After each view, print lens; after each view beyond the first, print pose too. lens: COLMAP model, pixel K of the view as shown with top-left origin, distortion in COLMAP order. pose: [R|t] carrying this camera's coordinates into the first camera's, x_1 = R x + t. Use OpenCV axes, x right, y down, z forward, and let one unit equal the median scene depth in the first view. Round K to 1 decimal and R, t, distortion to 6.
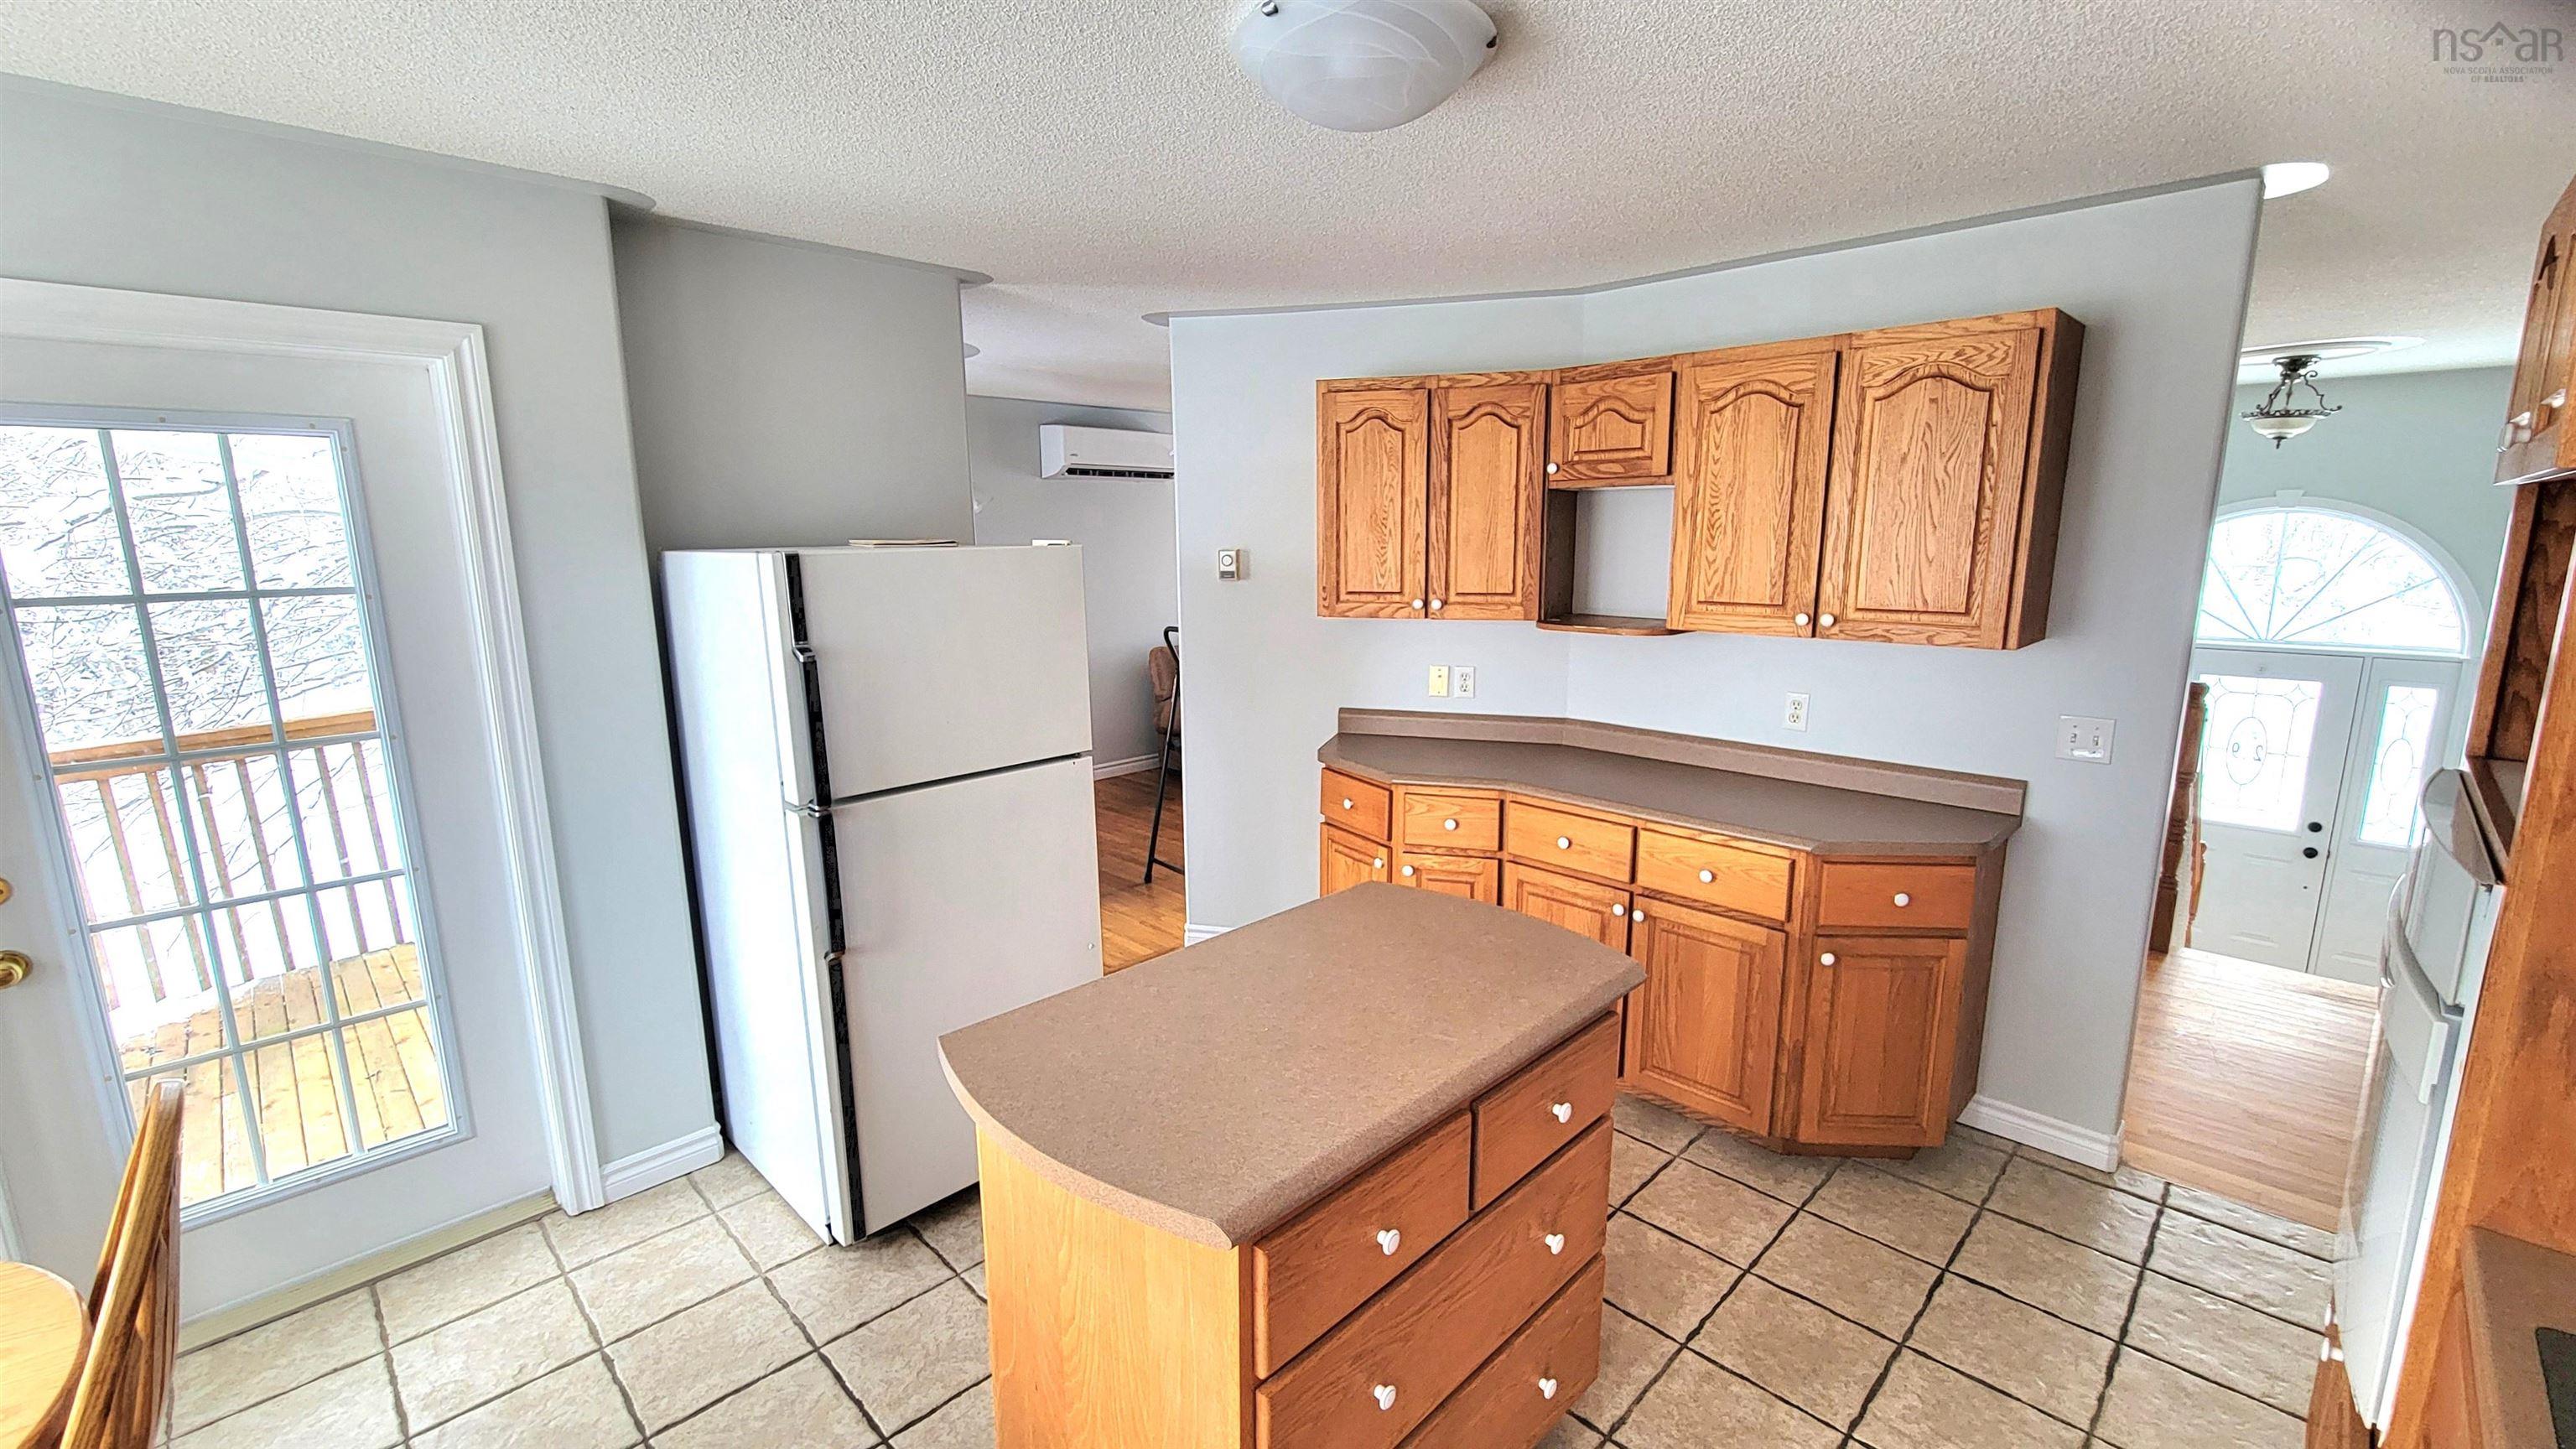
lens RADIAL K [[1049.4, 0, 1289.6], [0, 1049.4, 728.1], [0, 0, 1]] dist [0.000735, -0.001558]
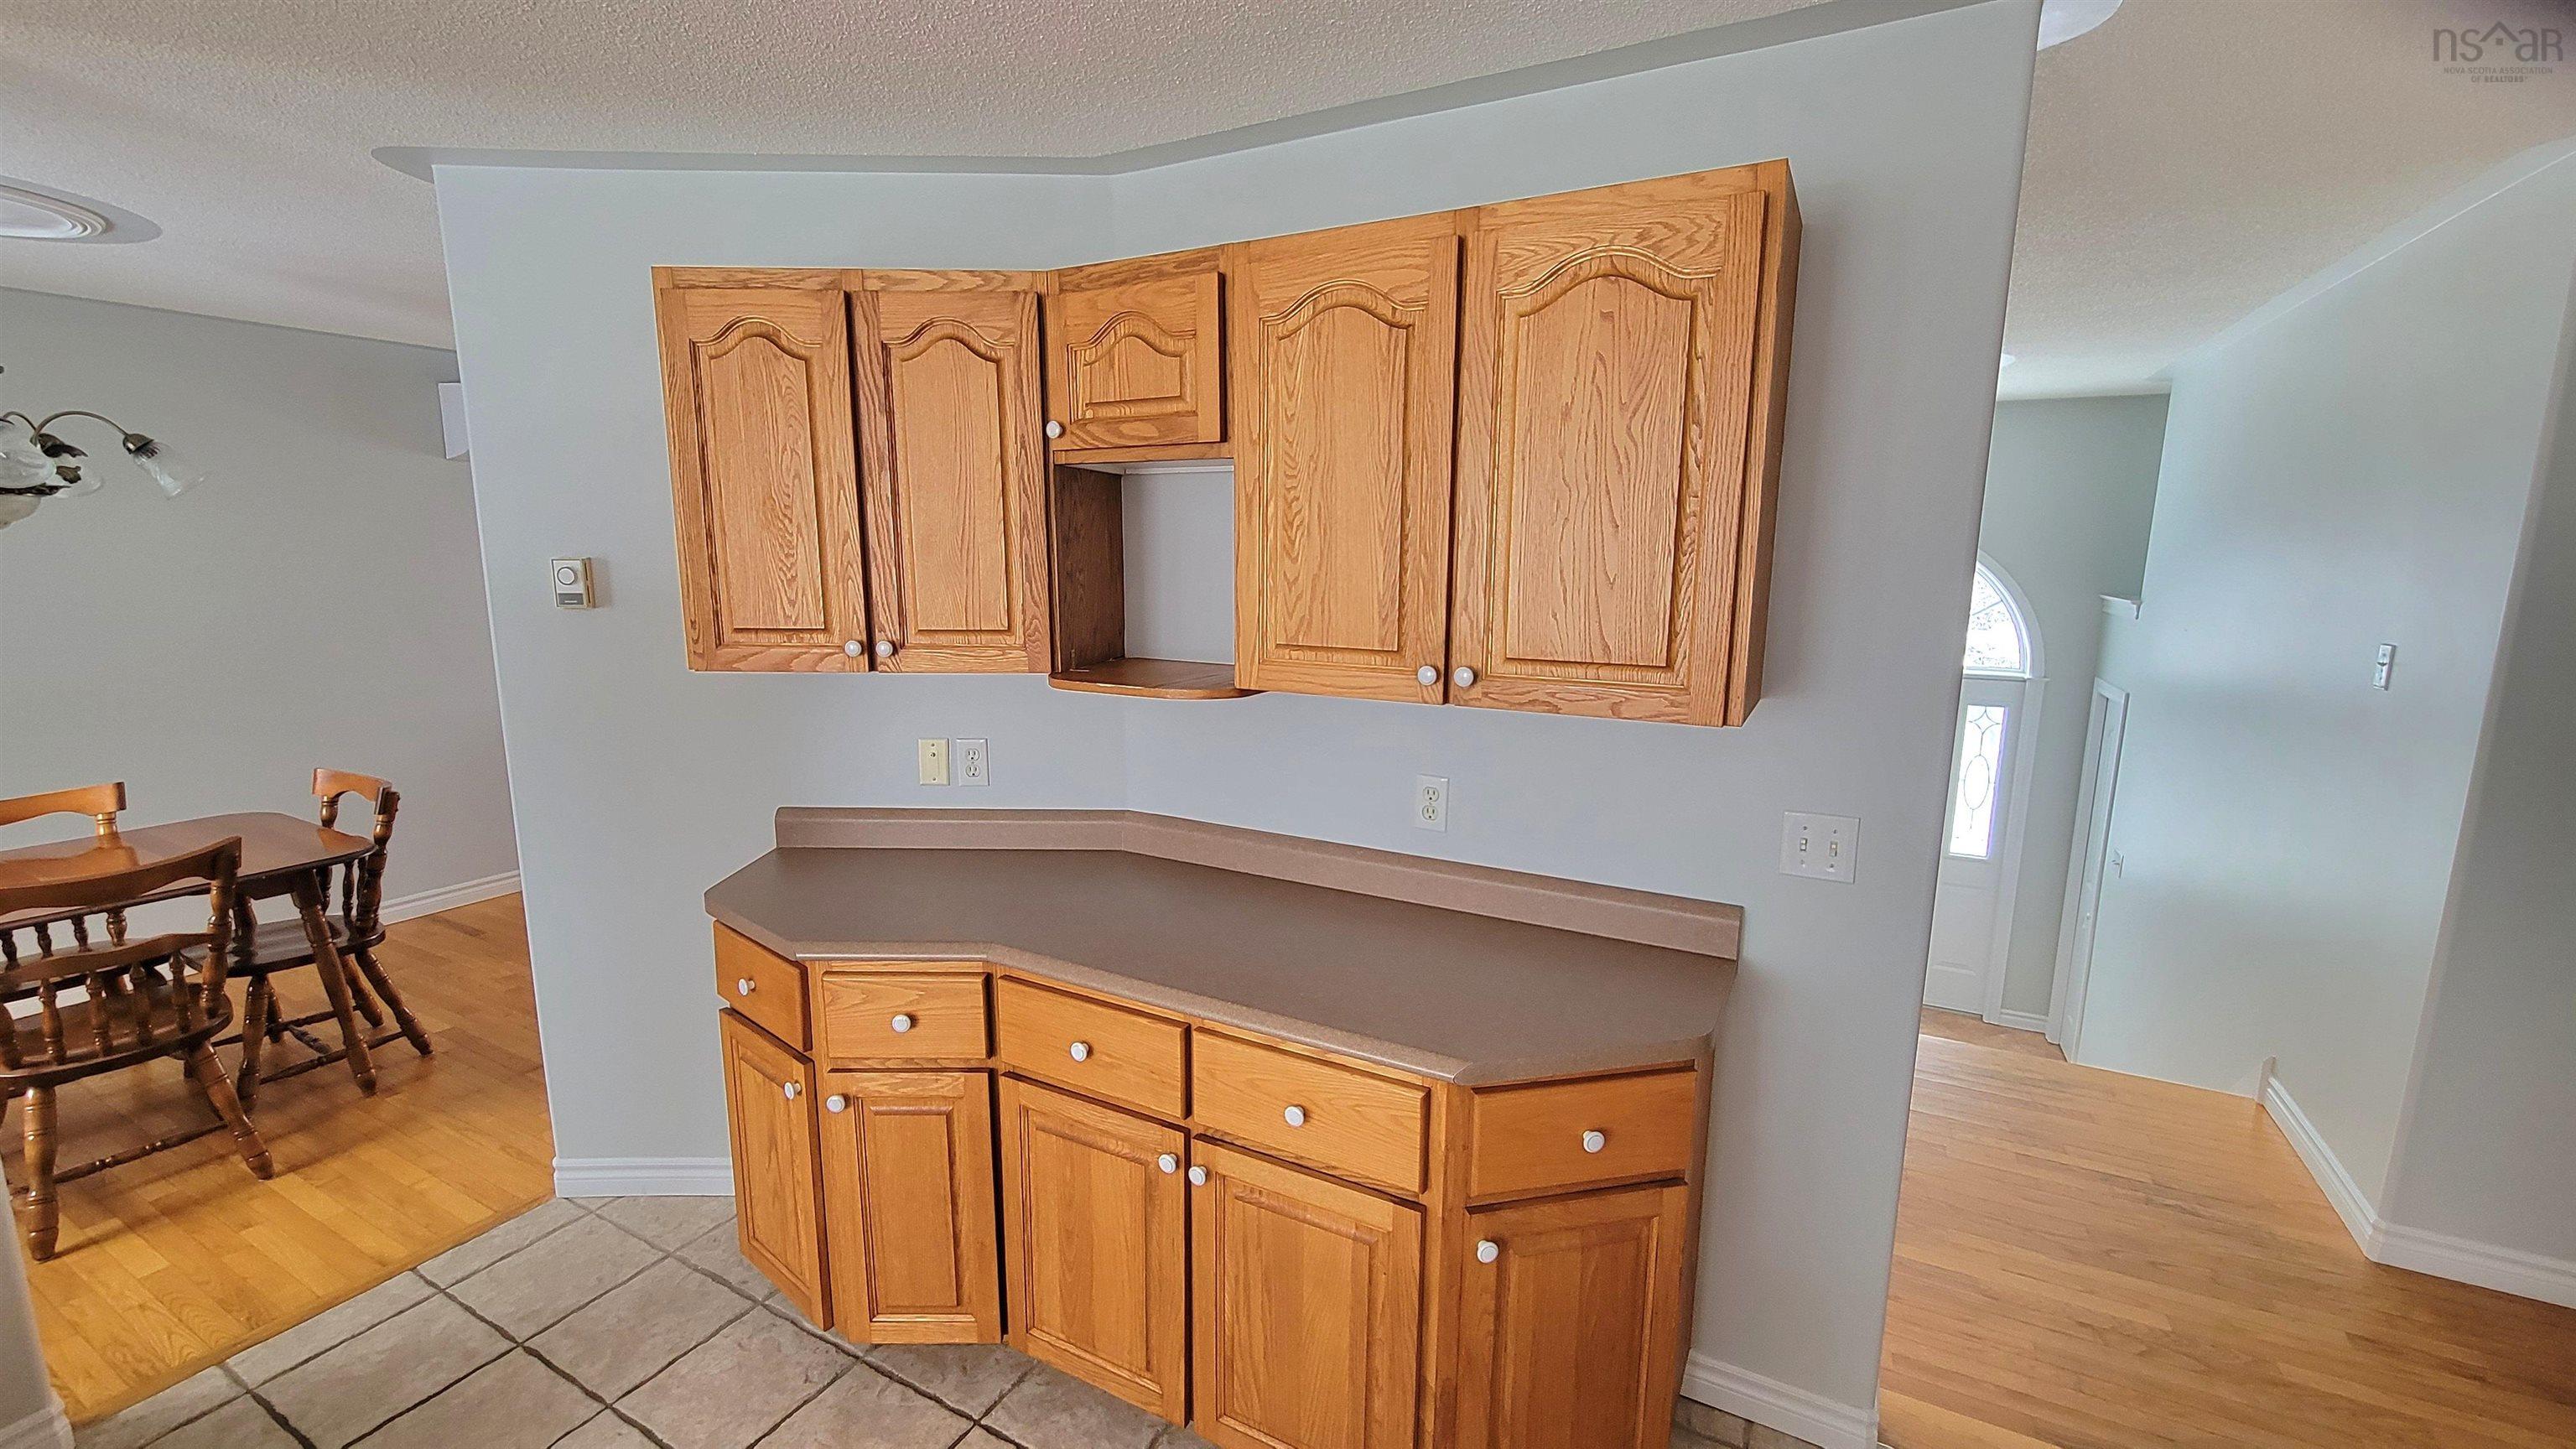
lens RADIAL K [[1049.4, 0, 1284.4], [0, 1049.4, 727.5], [0, 0, 1]] dist [0.000735, -0.001558]
pose [[0.958108, -0.034462, 0.284328, 0.202562], [0.039722, 0.999129, -0.012753, -0.059742], [-0.283641, 0.023512, 0.958642, 0.378867]]
